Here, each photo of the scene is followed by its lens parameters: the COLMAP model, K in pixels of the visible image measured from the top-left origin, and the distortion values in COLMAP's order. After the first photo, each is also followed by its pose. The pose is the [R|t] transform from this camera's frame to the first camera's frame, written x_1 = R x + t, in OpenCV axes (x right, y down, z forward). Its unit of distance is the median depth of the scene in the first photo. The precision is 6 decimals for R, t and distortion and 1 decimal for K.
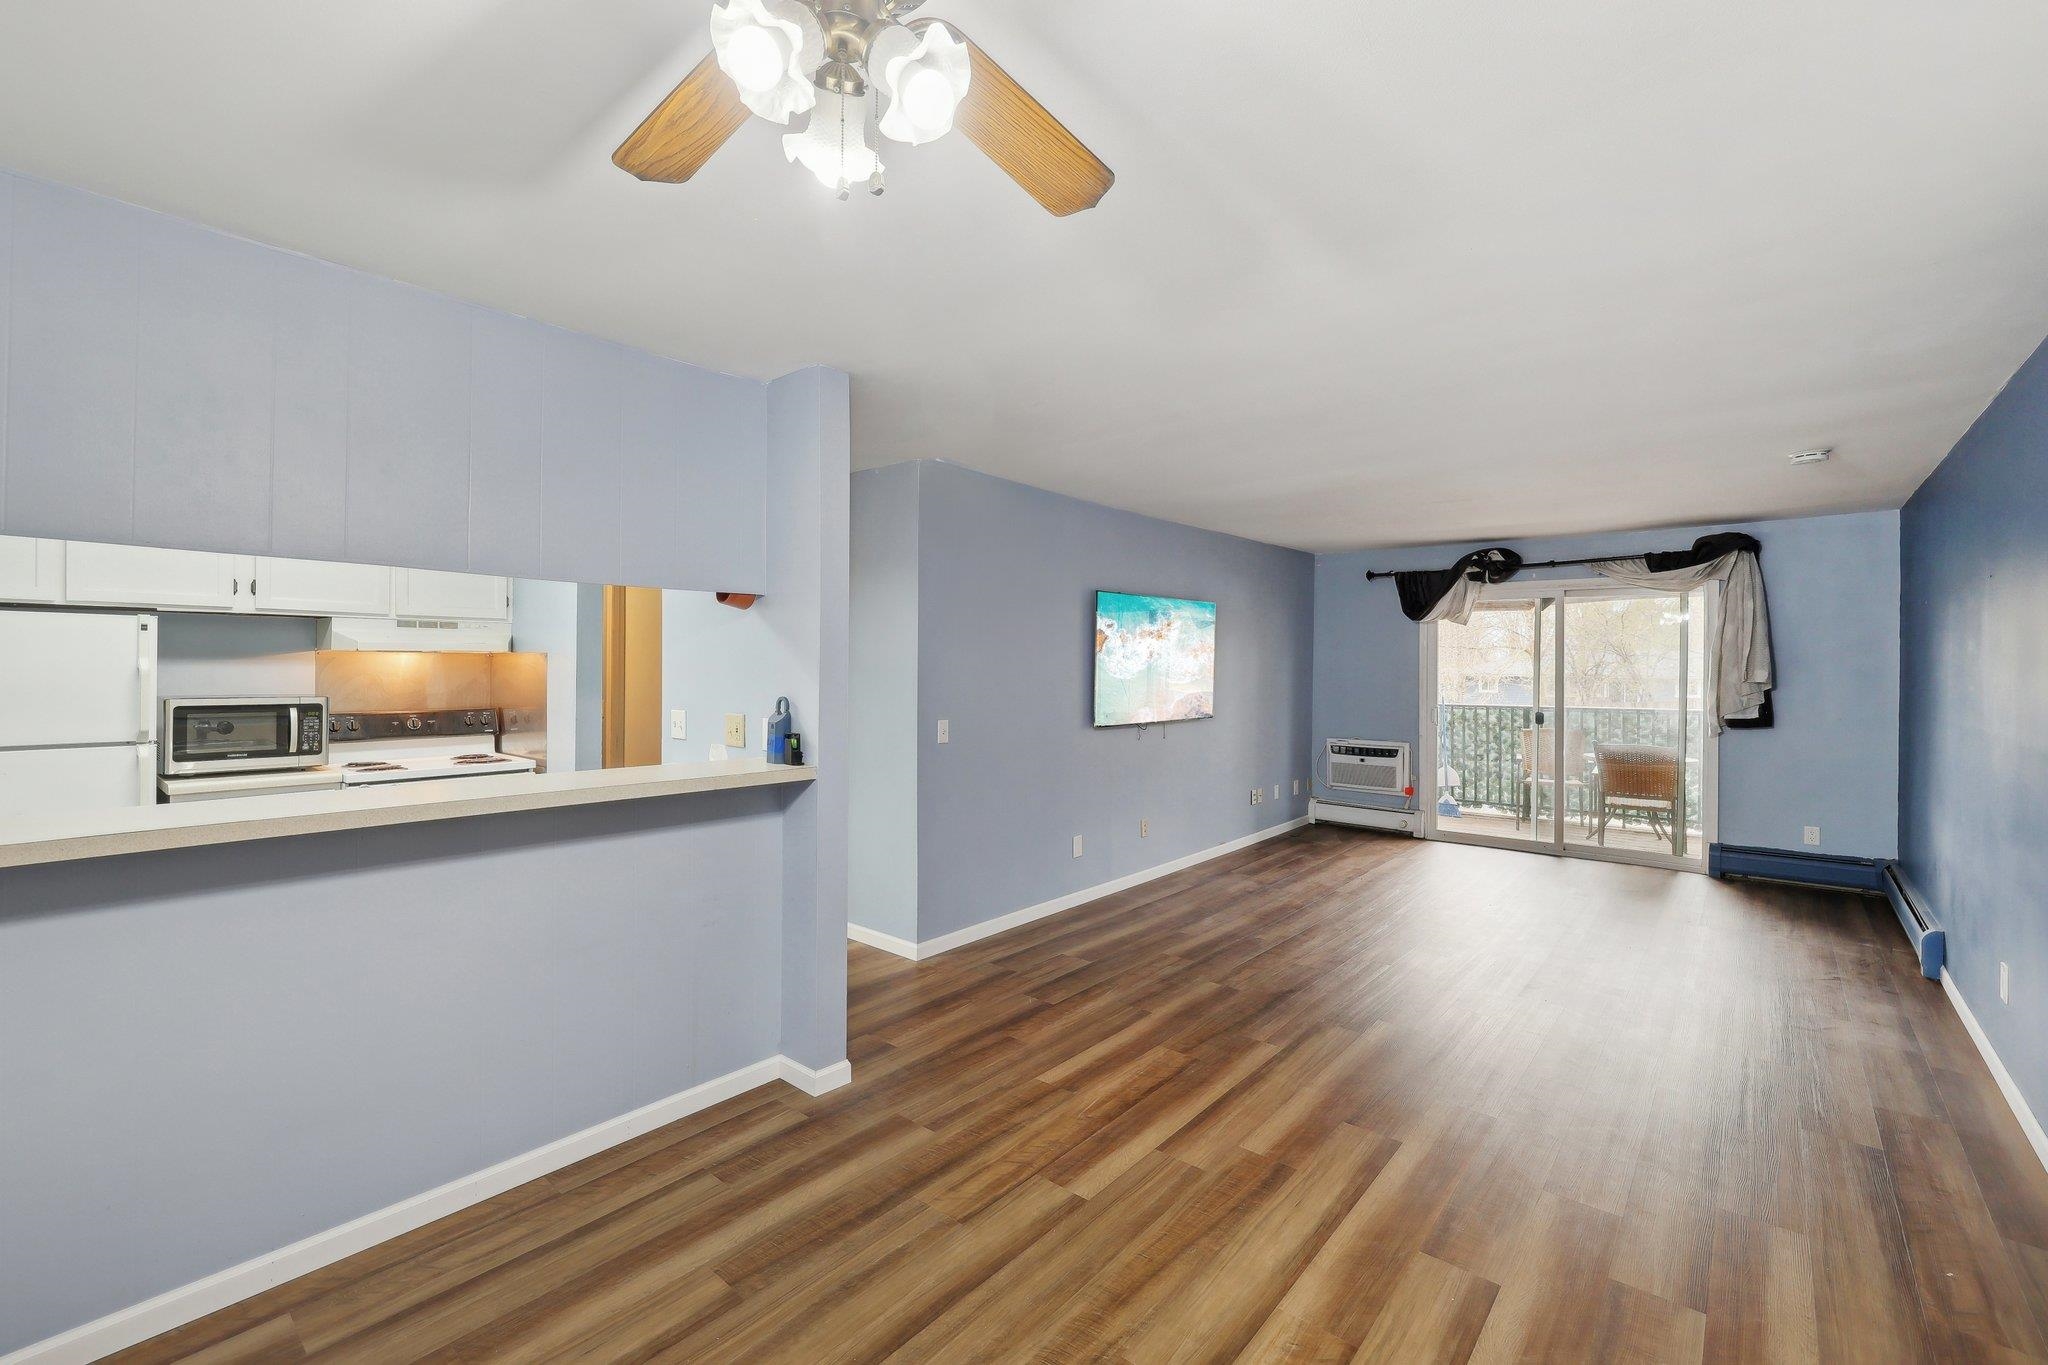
lens RADIAL K [[868.7, 0, 1012.6], [0, 868.7, 664.8], [0, 0, 1]] dist [-0.001347, 0.000416]
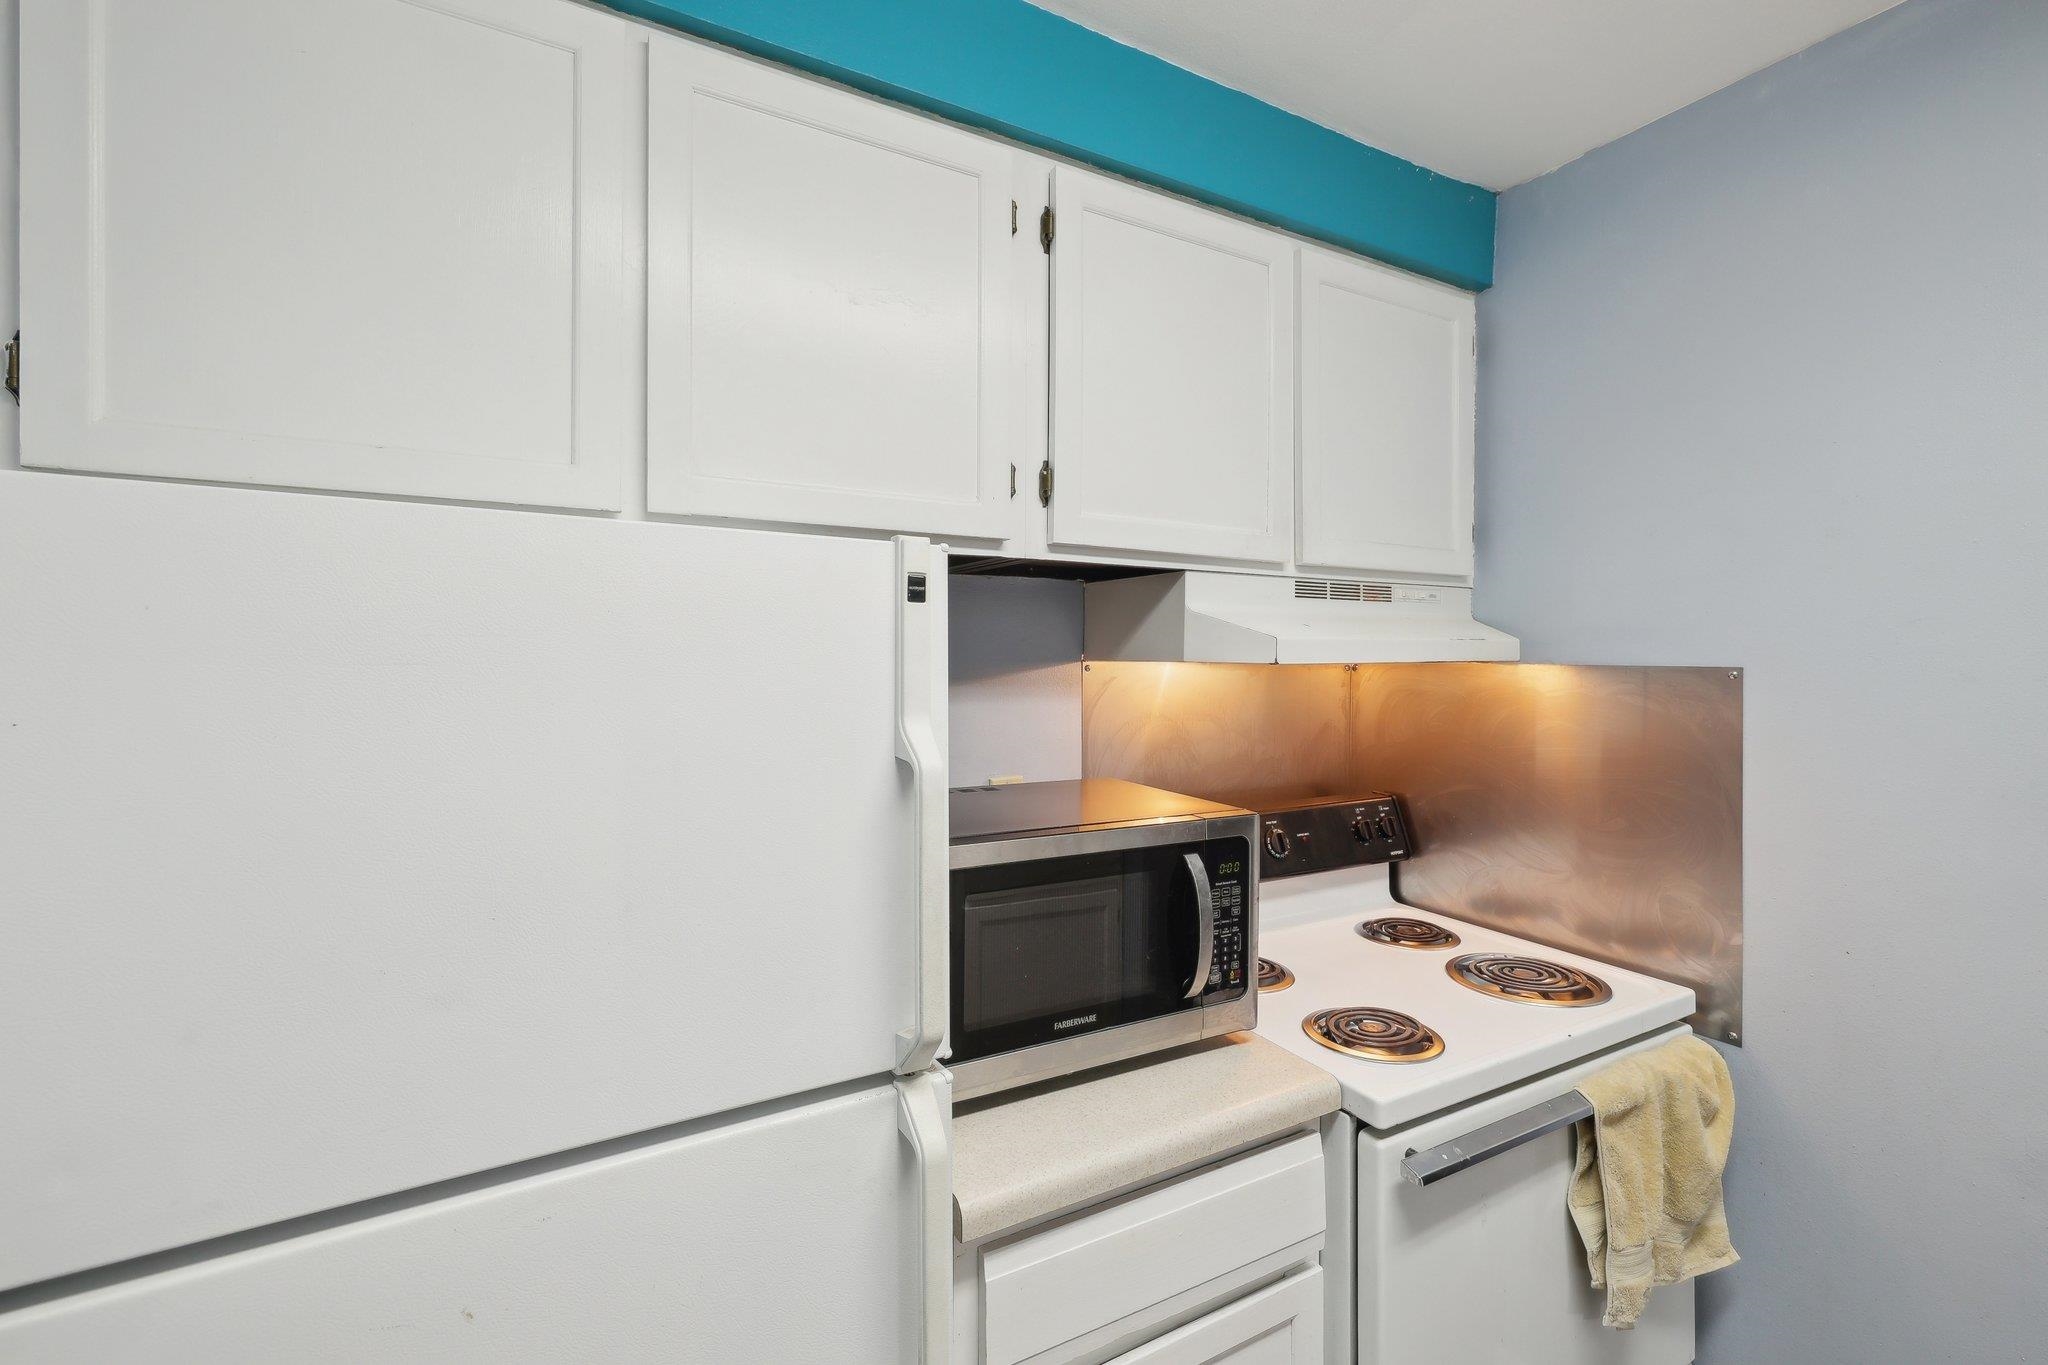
lens RADIAL K [[867.0, 0, 1003.4], [0, 867.0, 652.5], [0, 0, 1]] dist [0.003337, 0.000287]
pose [[0.934135, -0.003477, -0.356903, -0.829004], [0.002555, 0.999992, -0.003055, -0.023132], [0.356911, 0.001942, 0.934136, 0.727745]]
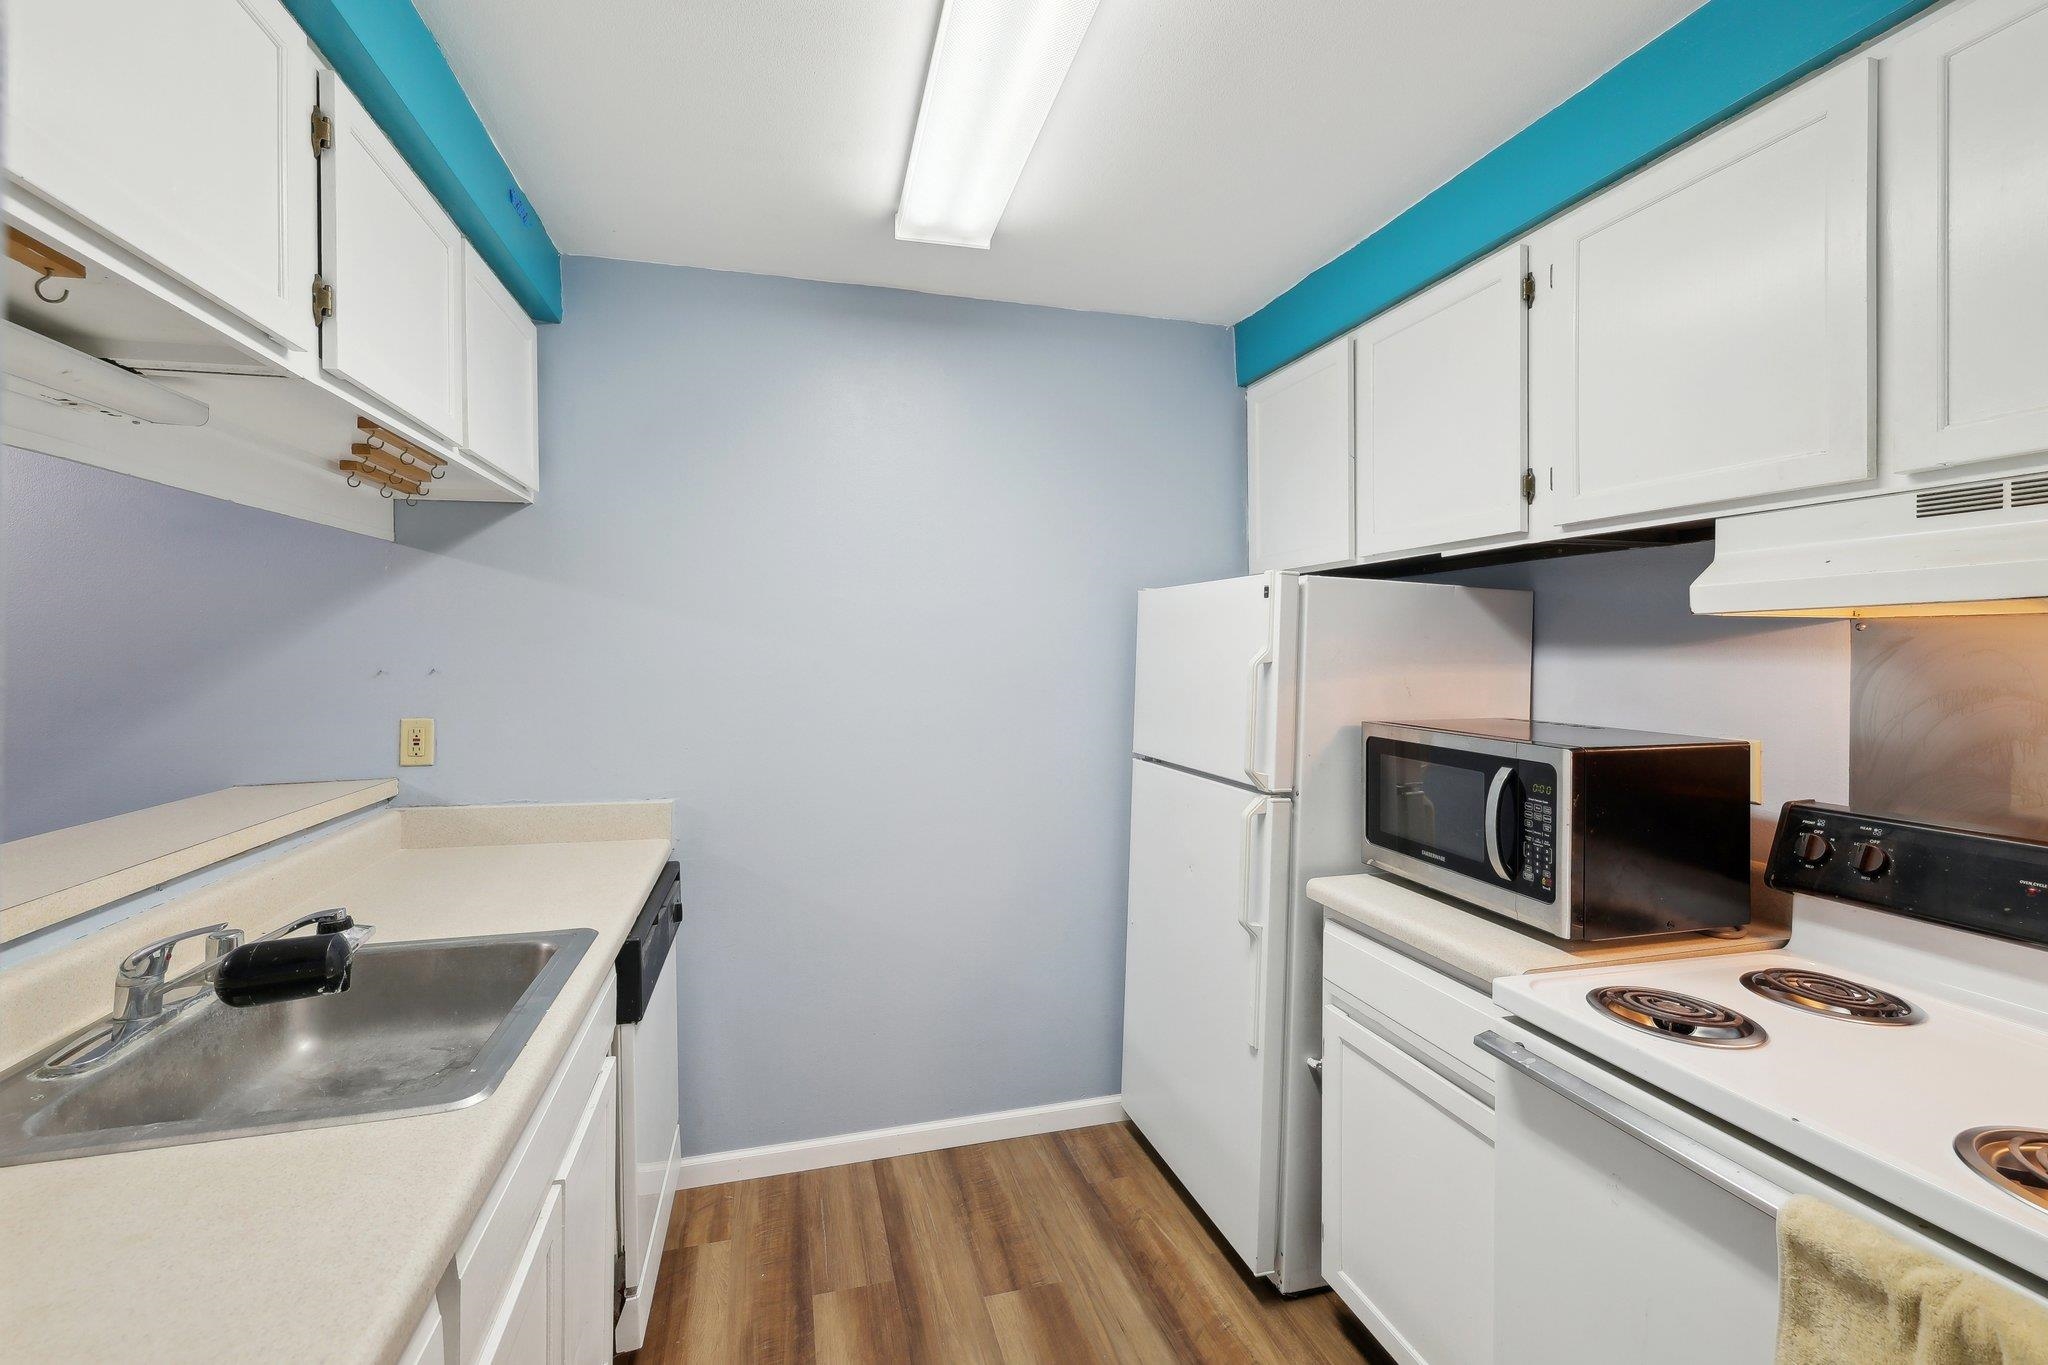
lens RADIAL K [[867.0, 0, 1003.4], [0, 867.0, 652.5], [0, 0, 1]] dist [0.003337, 0.000287]
pose [[-0.567769, -0.005052, -0.823172, -0.395596], [-0.004478, 0.999985, -0.003049, -0.000512], [0.823176, 0.001955, -0.567783, 1.099735]]
